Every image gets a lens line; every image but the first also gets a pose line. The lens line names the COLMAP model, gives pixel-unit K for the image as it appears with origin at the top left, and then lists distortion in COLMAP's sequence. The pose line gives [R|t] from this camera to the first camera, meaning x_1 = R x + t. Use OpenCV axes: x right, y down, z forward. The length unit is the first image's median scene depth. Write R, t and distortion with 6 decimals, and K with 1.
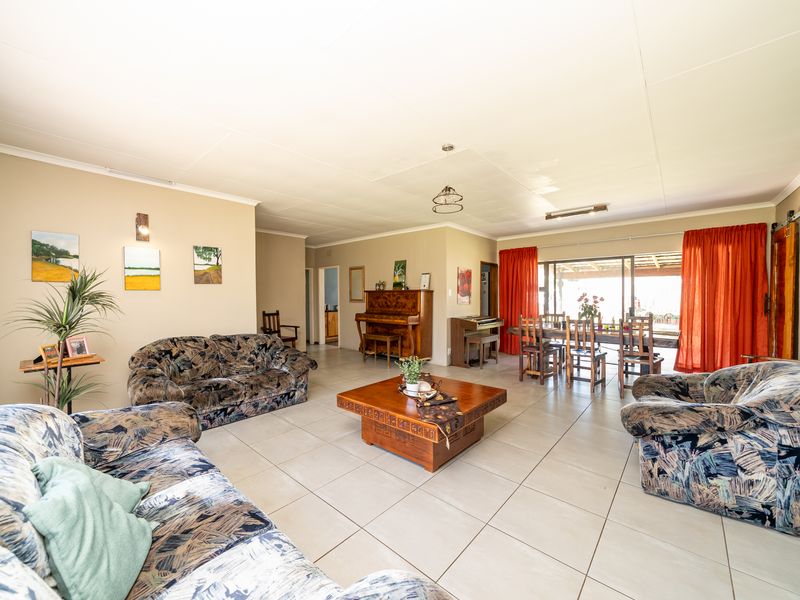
lens RADIAL K [[315.8, 0, 396.0], [0, 315.8, 298.1], [0, 0, 1]] dist [-0.002822, 0.000011]
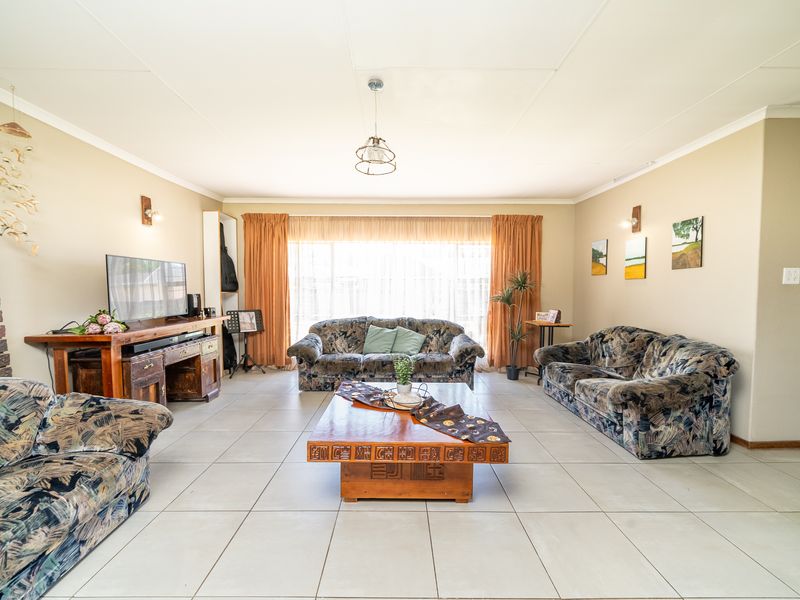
lens RADIAL K [[315.8, 0, 397.3], [0, 315.8, 299.3], [0, 0, 1]] dist [-0.002822, 0.000011]
pose [[-0.727641, 0.027117, -0.685422, 0.427983], [-0.006100, 0.998923, 0.045995, -0.000785], [0.685931, 0.037649, -0.726692, 1.042356]]
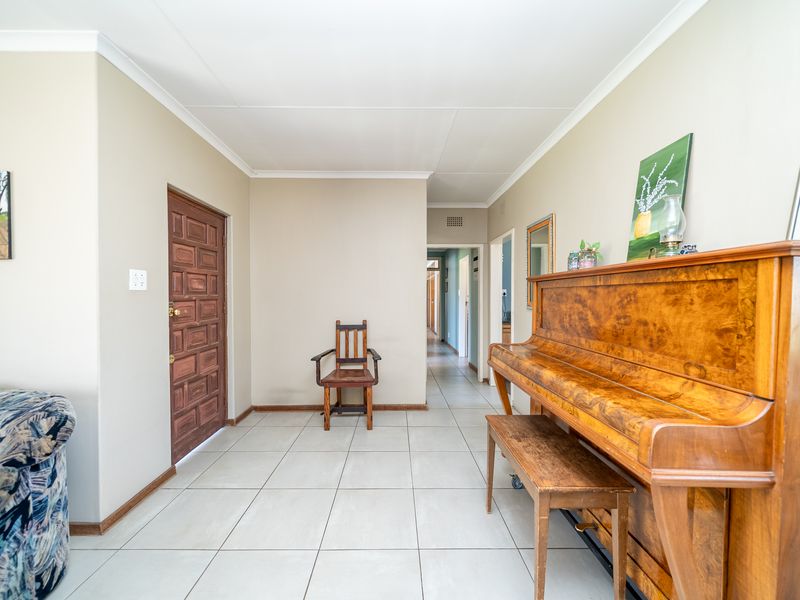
lens RADIAL K [[315.8, 0, 396.6], [0, 315.8, 302.0], [0, 0, 1]] dist [-0.002822, 0.000011]
pose [[0.687948, 0.006861, -0.725727, 0.082400], [-0.004445, 0.999976, 0.005240, 0.006056], [0.725746, -0.000379, 0.687962, 1.075762]]
